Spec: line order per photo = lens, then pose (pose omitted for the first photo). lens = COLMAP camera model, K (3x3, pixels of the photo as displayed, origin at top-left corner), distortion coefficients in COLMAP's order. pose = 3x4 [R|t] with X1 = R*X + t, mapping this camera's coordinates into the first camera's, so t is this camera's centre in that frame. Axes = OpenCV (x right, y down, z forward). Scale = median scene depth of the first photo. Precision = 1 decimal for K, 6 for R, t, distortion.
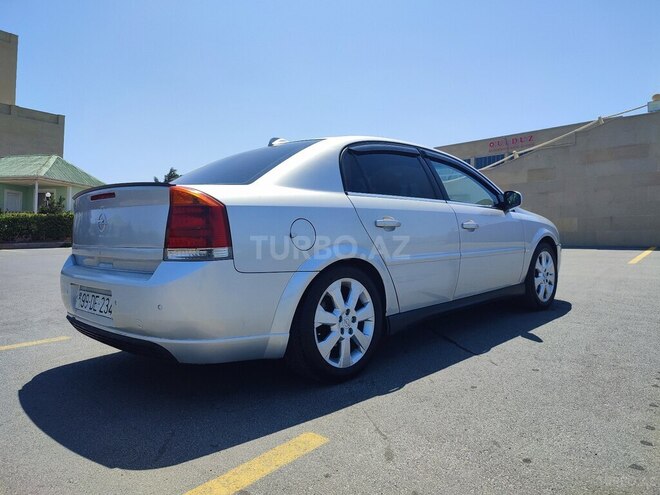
lens RADIAL K [[484.2, 0, 331.1], [0, 484.2, 247.3], [0, 0, 1]] dist [0.017836, -0.010294]
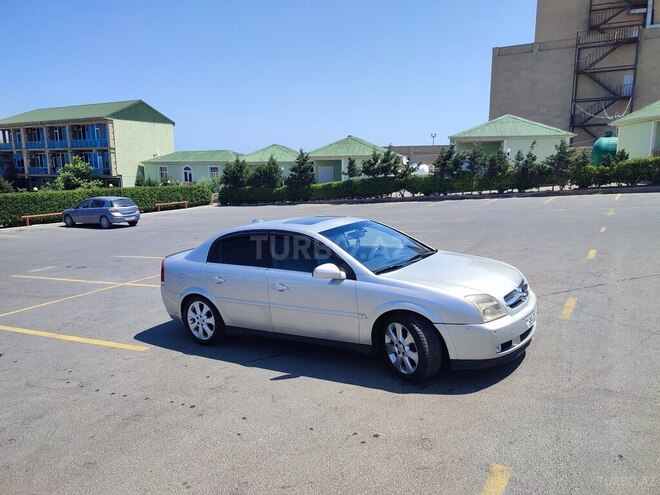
lens RADIAL K [[484.2, 0, 331.0], [0, 484.2, 246.7], [0, 0, 1]] dist [0.017836, -0.010294]
pose [[0.193342, 0.141015, -0.970945, 2.191393], [0.031516, 0.988214, 0.149798, -0.482153], [0.980625, -0.059563, 0.186619, 1.135504]]
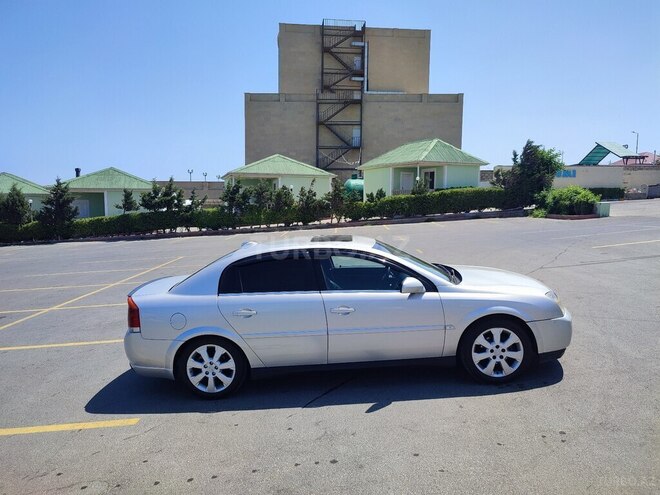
lens RADIAL K [[484.2, 0, 332.2], [0, 484.2, 244.2], [0, 0, 1]] dist [0.017836, -0.010294]
pose [[0.669680, 0.044948, -0.741288, 1.575845], [0.024658, 0.996271, 0.082685, -0.425155], [0.742240, -0.073652, 0.666074, 0.153880]]
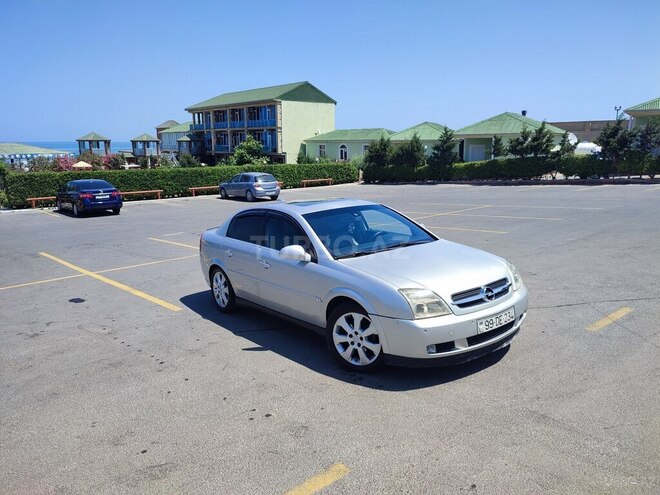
lens RADIAL K [[484.2, 0, 329.1], [0, 484.2, 248.9], [0, 0, 1]] dist [0.017836, -0.010294]
pose [[-0.149948, 0.189402, -0.970383, 2.205007], [0.023330, 0.981884, 0.188041, -0.478392], [0.988419, 0.005557, -0.151651, 1.828577]]
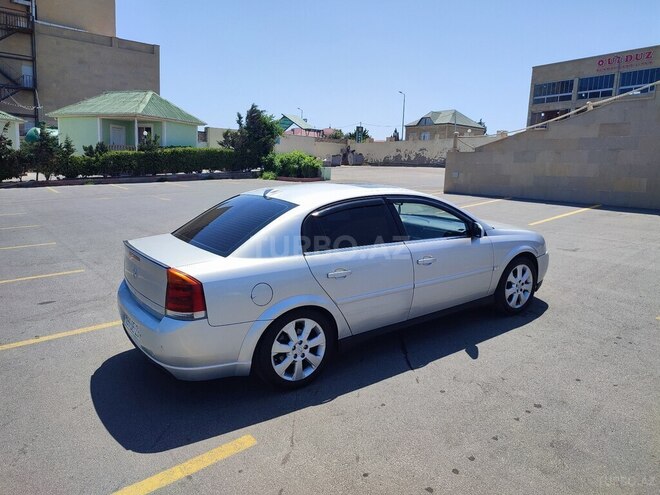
lens RADIAL K [[484.2, 0, 331.6], [0, 484.2, 246.3], [0, 0, 1]] dist [0.017836, -0.010294]
pose [[0.983423, 0.045163, -0.175611, 0.337726], [-0.016204, 0.986499, 0.162962, -0.351224], [0.180600, -0.157415, 0.970878, -0.282679]]
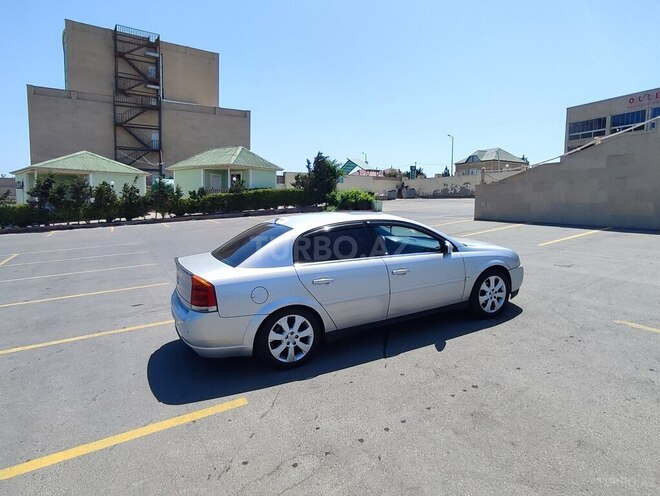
lens RADIAL K [[414.3, 0, 328.4], [0, 414.3, 244.0], [0, 0, 1]] dist [-0.047971, 0.031343]
pose [[0.942143, 0.019938, -0.334617, 0.647501], [0.015686, 0.994514, 0.103423, -0.343849], [0.334843, -0.102688, 0.936662, -0.367626]]
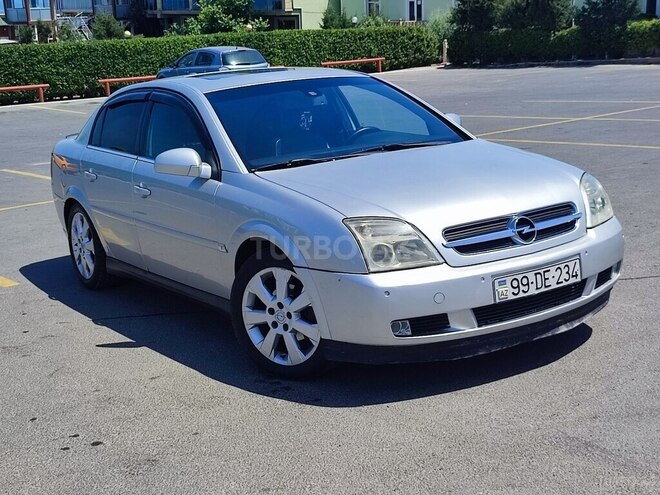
lens RADIAL K [[968.5, 0, 329.9], [0, 968.5, 244.3], [0, 0, 1]] dist [0.017723, 0.000000]
pose [[-0.218755, 0.227761, -0.948826, 2.274582], [0.041978, 0.973674, 0.224048, -0.391200], [0.974876, 0.009181, -0.222557, 2.135162]]
